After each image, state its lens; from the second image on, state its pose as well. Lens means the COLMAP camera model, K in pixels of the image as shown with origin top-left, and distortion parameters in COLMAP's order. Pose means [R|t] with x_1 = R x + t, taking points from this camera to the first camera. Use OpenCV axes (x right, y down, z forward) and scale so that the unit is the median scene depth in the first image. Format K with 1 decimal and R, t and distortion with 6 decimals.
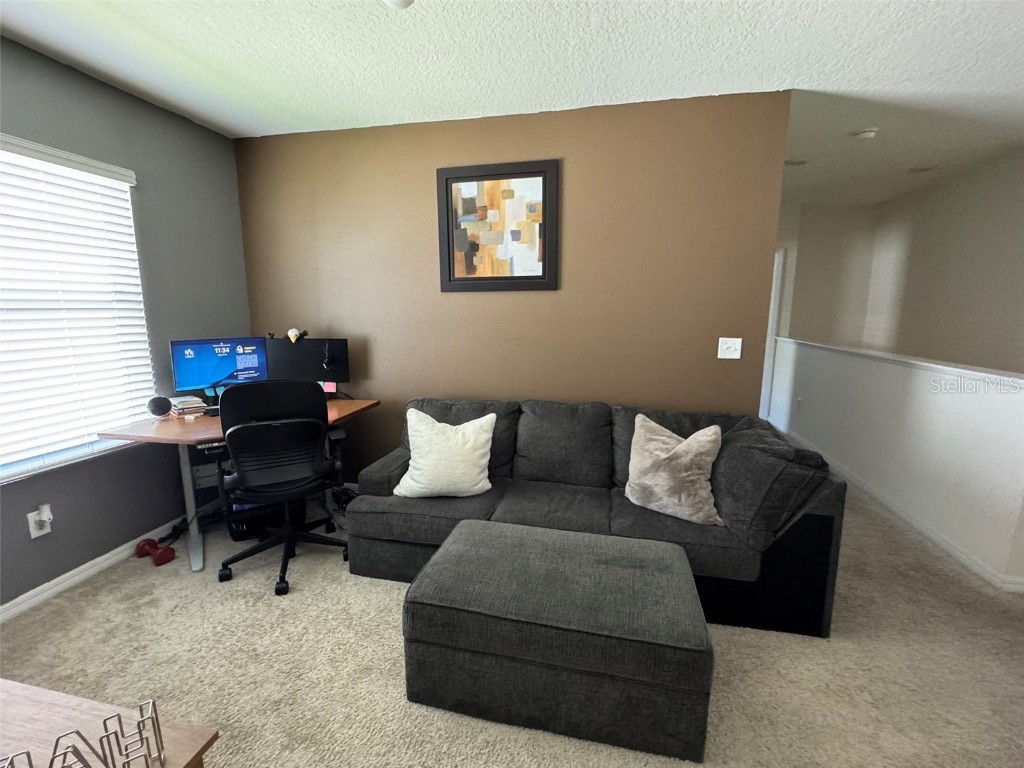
lens RADIAL K [[456.4, 0, 512.0], [0, 456.4, 384.0], [0, 0, 1]] dist [-0.000716, -0.000463]
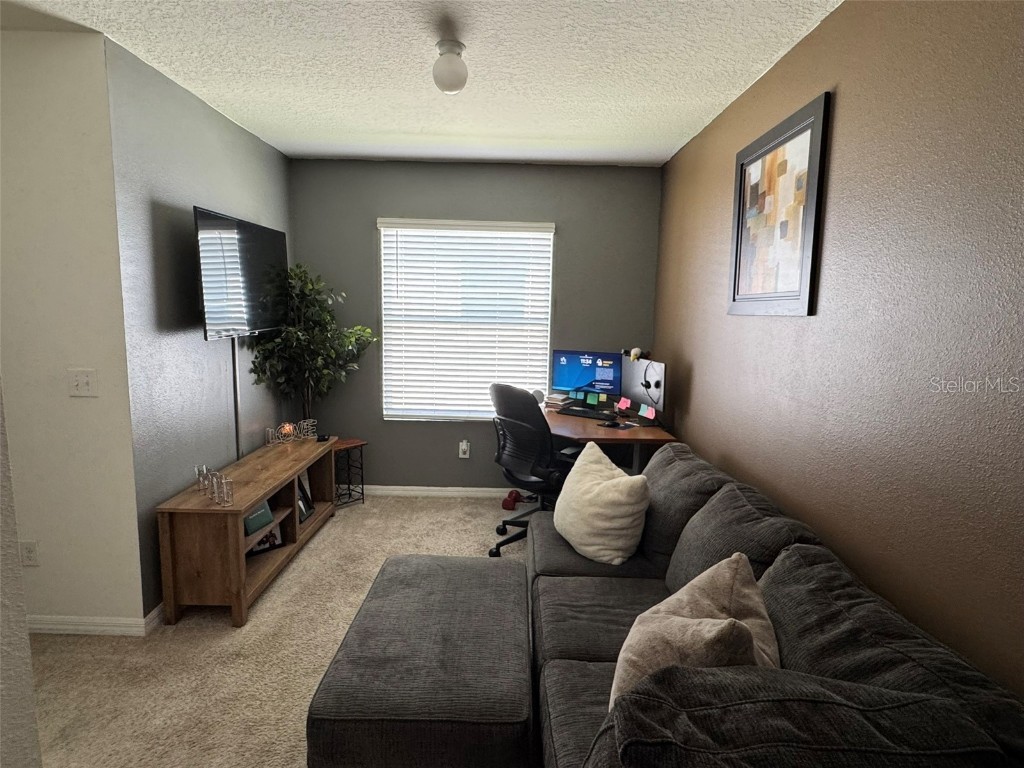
lens RADIAL K [[566.0, 0, 510.1], [0, 566.0, 384.5], [0, 0, 1]] dist [-0.004968, 0.001875]
pose [[0.210784, 0.136912, -0.967897, 0.731628], [-0.181266, 0.978446, 0.098929, -0.124493], [0.960579, 0.154594, 0.231058, 0.493142]]
